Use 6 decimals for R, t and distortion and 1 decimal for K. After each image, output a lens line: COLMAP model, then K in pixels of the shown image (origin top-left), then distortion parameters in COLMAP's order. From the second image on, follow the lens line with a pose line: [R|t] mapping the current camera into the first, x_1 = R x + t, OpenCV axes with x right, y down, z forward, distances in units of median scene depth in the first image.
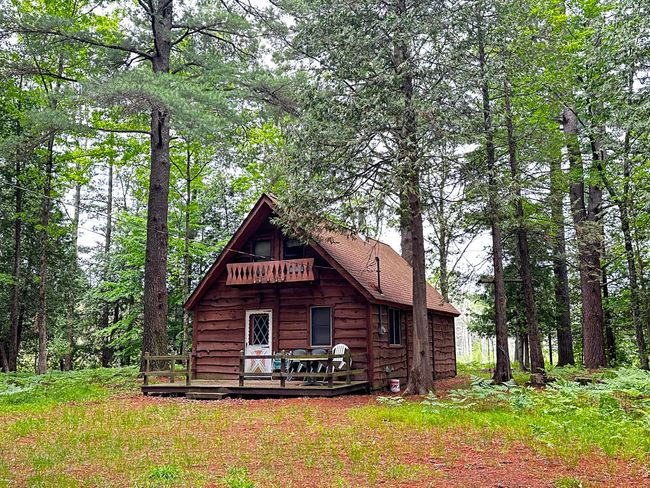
lens RADIAL K [[621.3, 0, 325.0], [0, 621.3, 244.0], [0, 0, 1]] dist [0.204128, -0.443937]
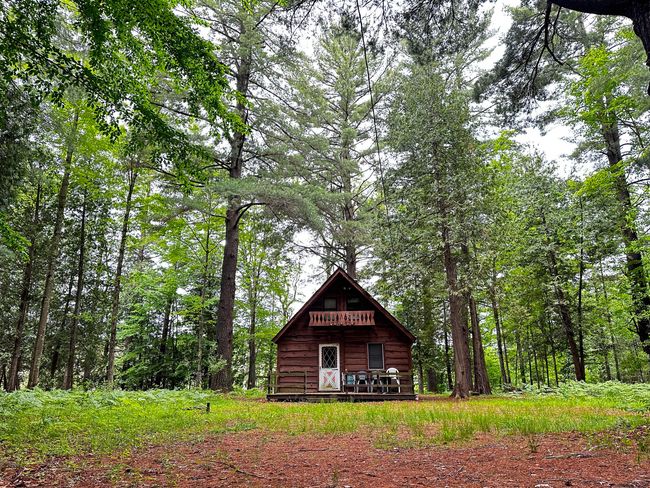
lens RADIAL K [[454.6, 0, 321.9], [0, 454.6, 246.9], [0, 0, 1]] dist [0.106922, -0.000448]
pose [[0.947849, 0.097935, 0.303300, -0.482056], [-0.055671, 0.987864, -0.145001, 0.035474], [-0.313820, 0.120554, 0.941798, -0.056661]]
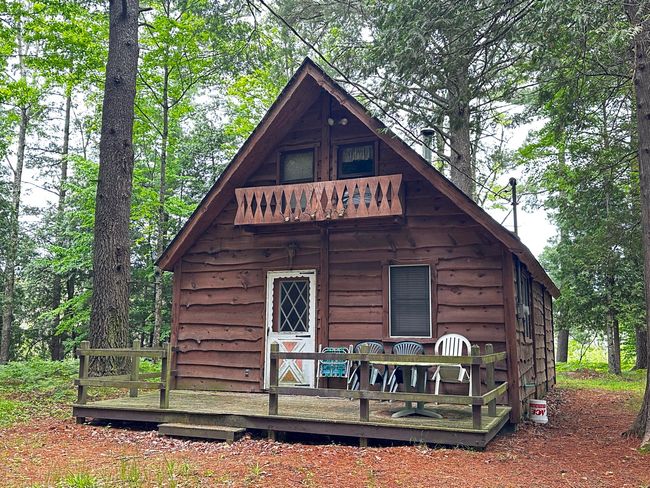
lens RADIAL K [[621.3, 0, 325.0], [0, 621.3, 244.0], [0, 0, 1]] dist [0.204128, -0.443937]
pose [[0.998851, 0.025112, 0.040829, -0.099844], [-0.025700, 0.999573, 0.013935, 0.073304], [-0.040462, -0.014968, 0.999069, 0.437803]]
